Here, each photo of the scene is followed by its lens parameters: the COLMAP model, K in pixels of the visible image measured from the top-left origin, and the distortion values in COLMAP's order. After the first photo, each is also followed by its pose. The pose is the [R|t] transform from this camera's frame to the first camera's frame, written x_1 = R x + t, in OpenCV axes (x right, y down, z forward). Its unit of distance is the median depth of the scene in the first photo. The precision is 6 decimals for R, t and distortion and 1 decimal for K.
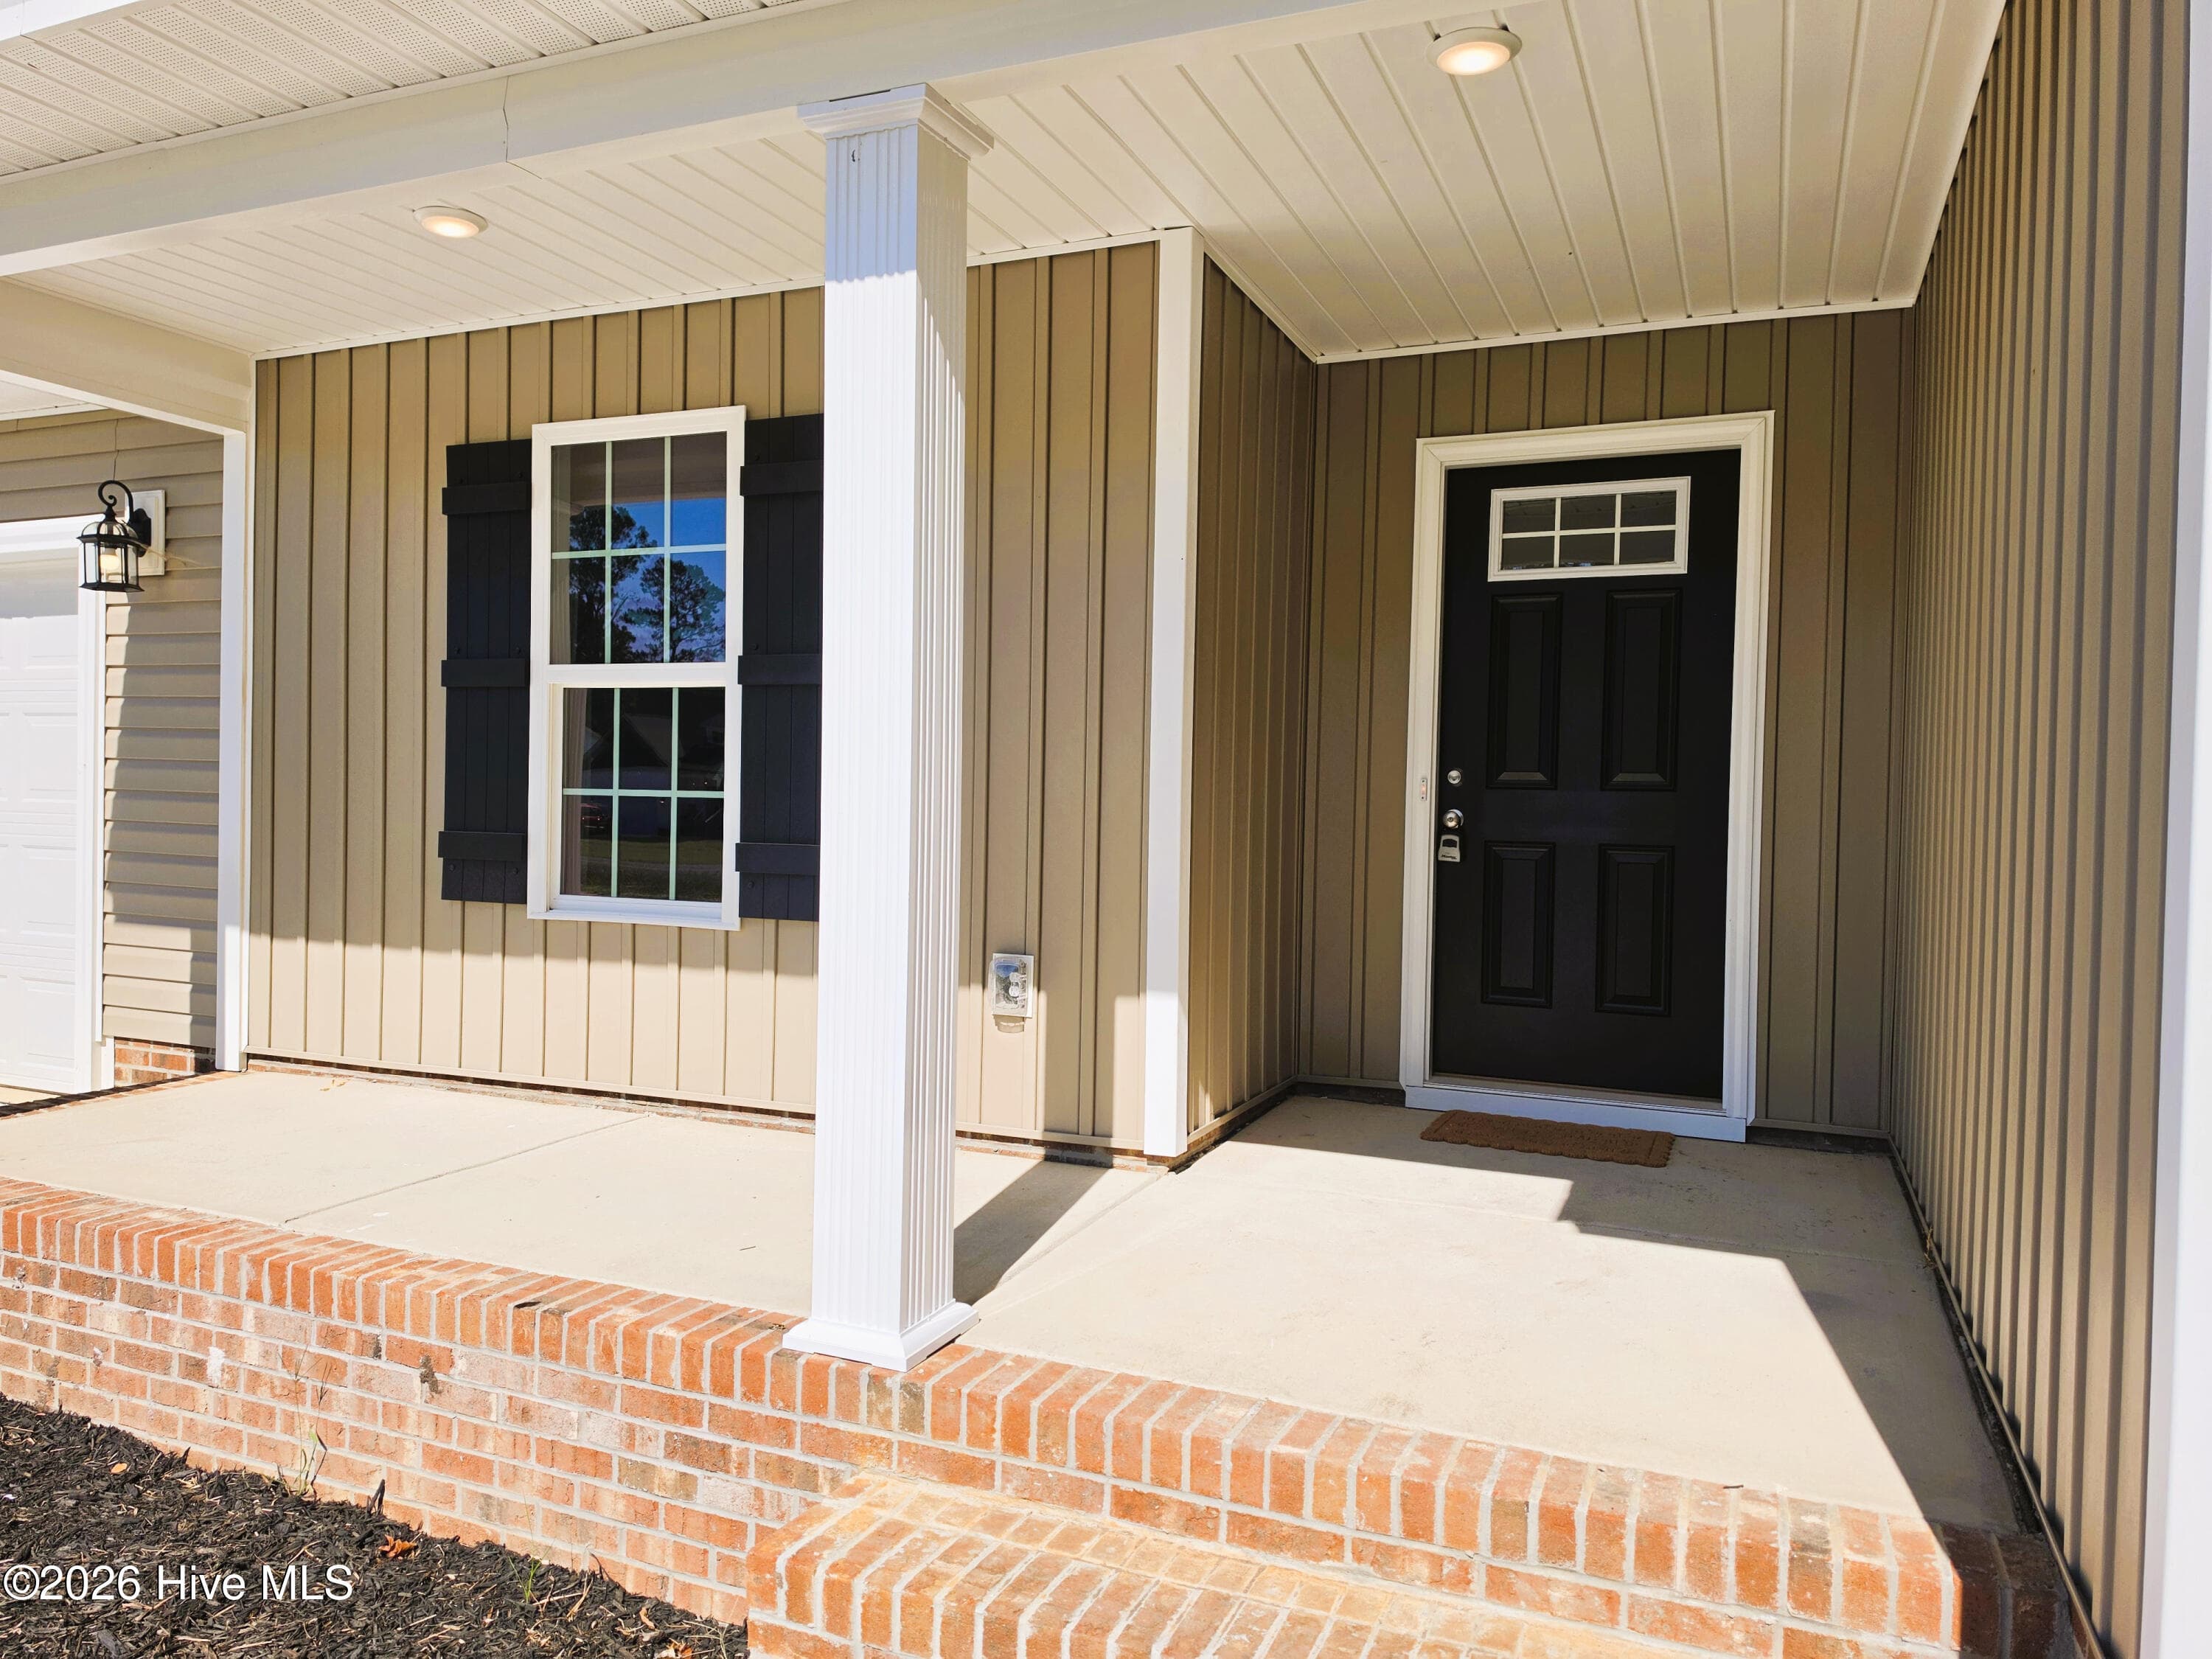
lens RADIAL K [[1504.3, 0, 1106.0], [0, 1504.3, 829.5], [0, 0, 1]] dist [0.104534, -0.136488]
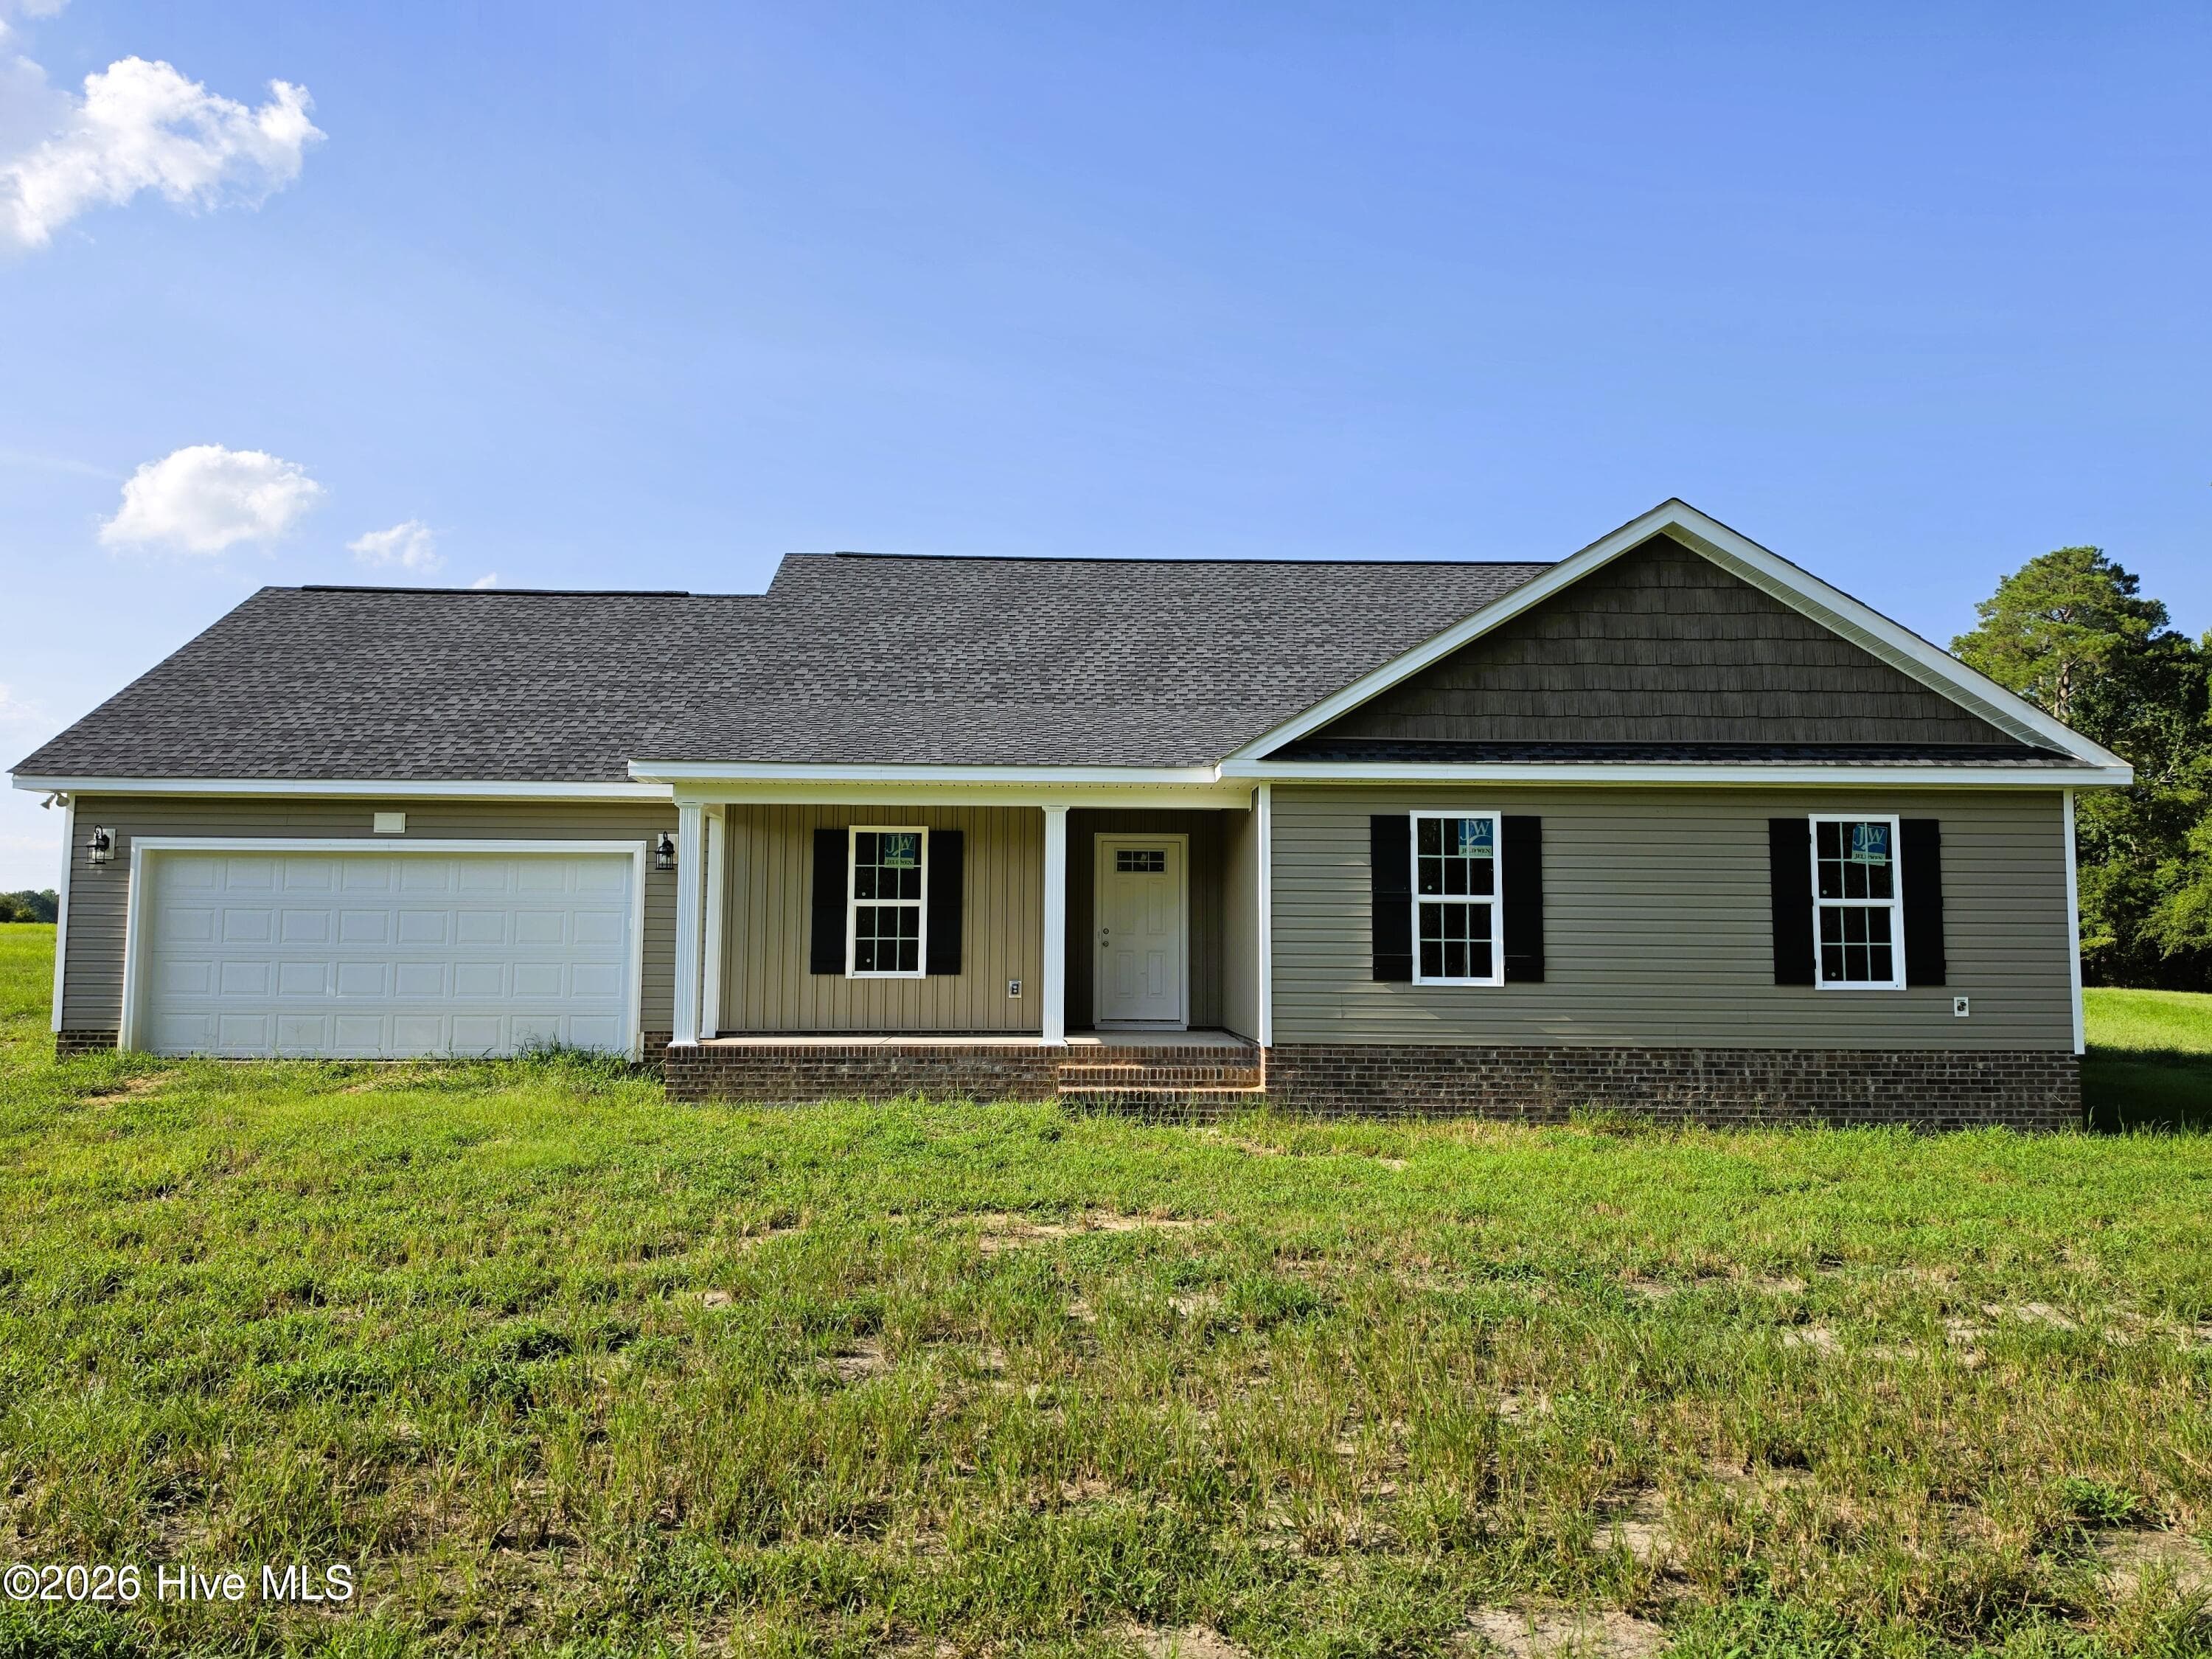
lens RADIAL K [[1504.3, 0, 1106.0], [0, 1504.3, 829.5], [0, 0, 1]] dist [0.104534, -0.136488]
pose [[0.909353, 0.023534, 0.415360, -1.244488], [0.019037, 0.994999, -0.098053, 0.068844], [-0.415590, 0.097072, 0.904357, -2.181320]]
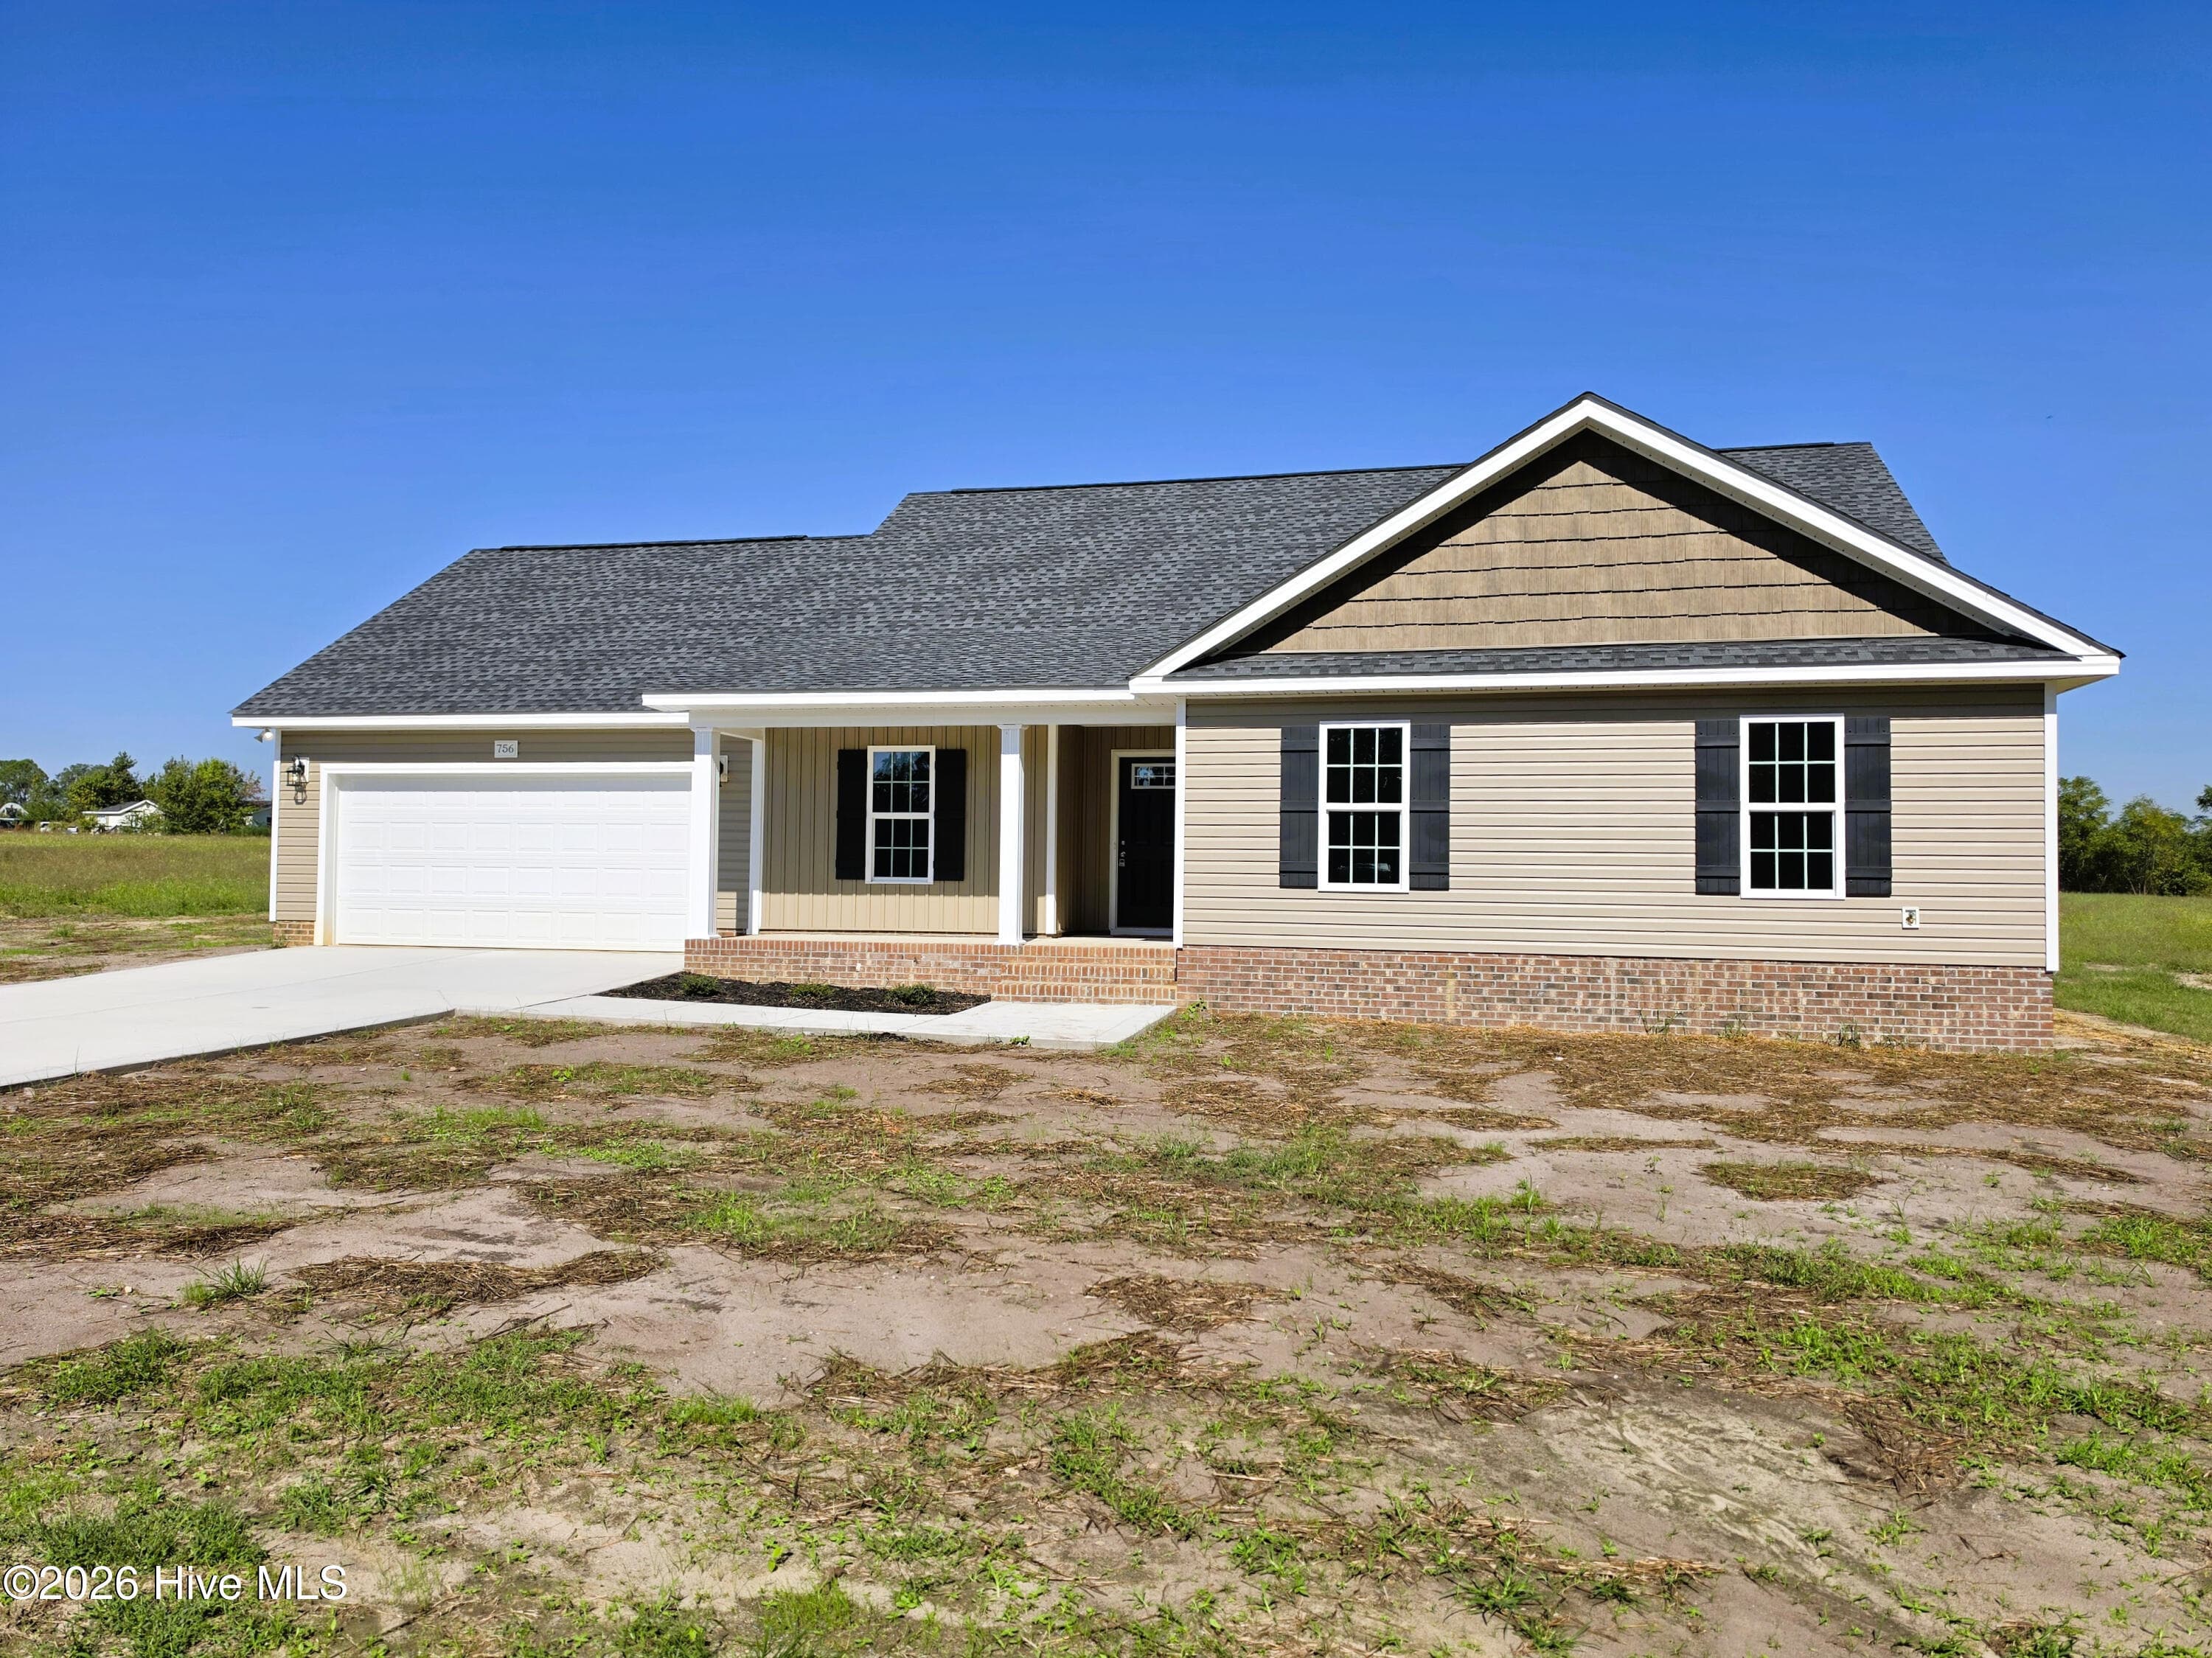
lens RADIAL K [[1498.2, 0, 1109.1], [0, 1498.2, 820.3], [0, 0, 1]] dist [0.117362, -0.139889]
pose [[0.985662, -0.000825, 0.168732, -0.423966], [0.009990, 0.998519, -0.053476, 0.107545], [-0.168438, 0.054395, 0.984210, -2.633291]]
